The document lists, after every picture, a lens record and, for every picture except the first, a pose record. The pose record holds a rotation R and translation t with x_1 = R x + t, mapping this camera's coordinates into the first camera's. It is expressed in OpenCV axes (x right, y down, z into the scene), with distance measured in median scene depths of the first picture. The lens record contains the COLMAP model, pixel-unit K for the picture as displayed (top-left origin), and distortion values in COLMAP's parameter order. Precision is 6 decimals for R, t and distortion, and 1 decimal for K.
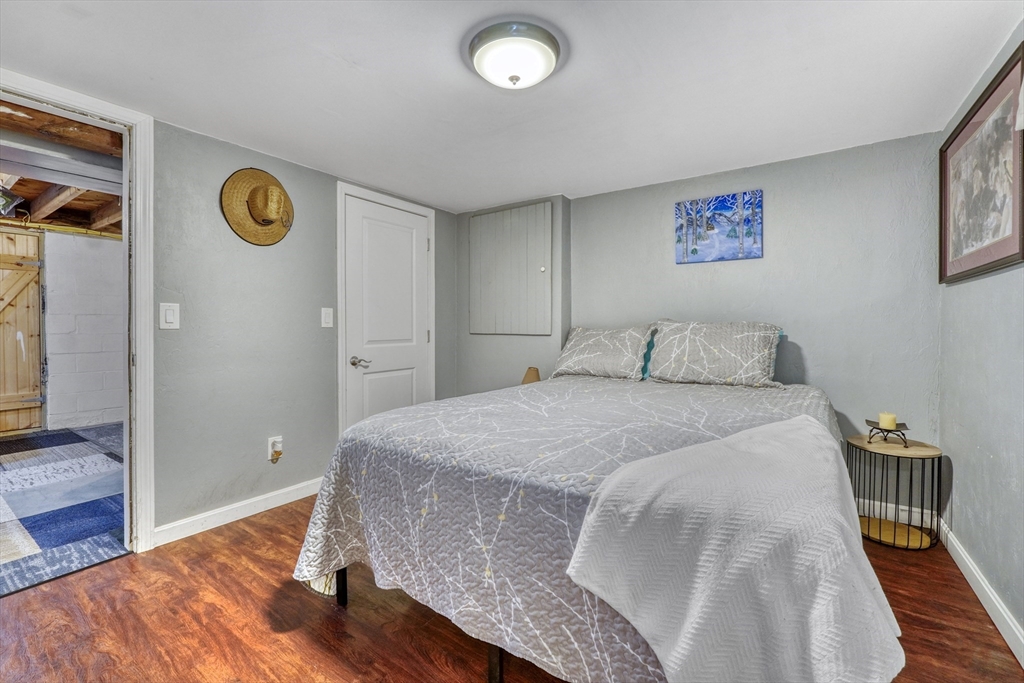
lens RADIAL K [[444.8, 0, 509.3], [0, 444.8, 333.5], [0, 0, 1]] dist [-0.025264, 0.006849]
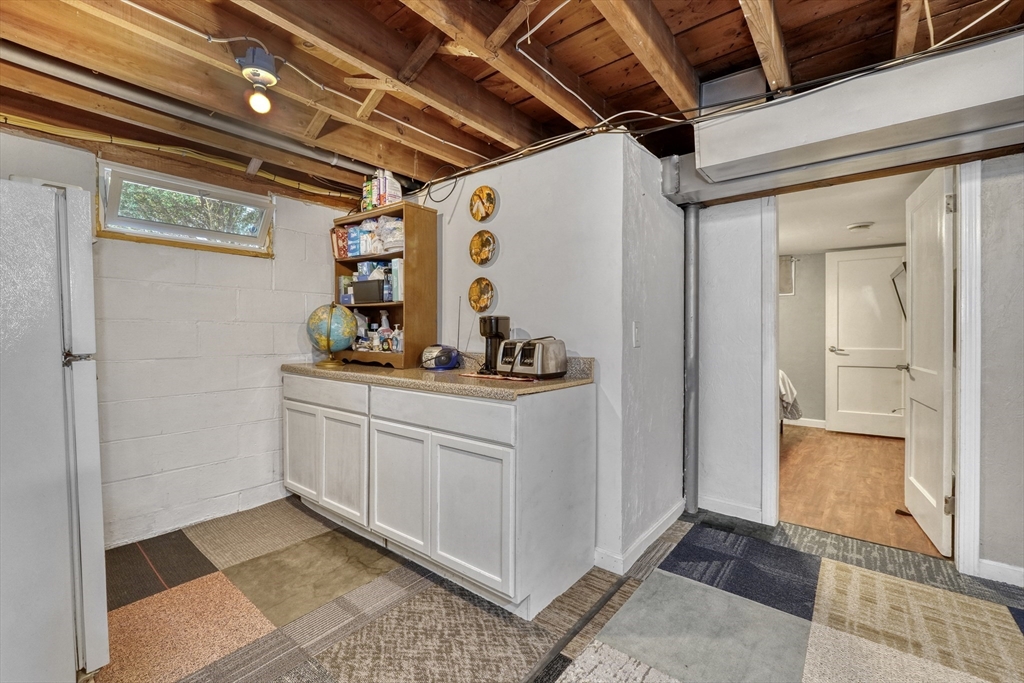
lens RADIAL K [[444.8, 0, 516.9], [0, 444.8, 339.4], [0, 0, 1]] dist [-0.025264, 0.006849]
pose [[0.058498, -0.012862, 0.998205, -2.194006], [0.013719, 0.999833, 0.012079, -0.057926], [-0.998193, 0.012988, 0.058665, 1.684721]]
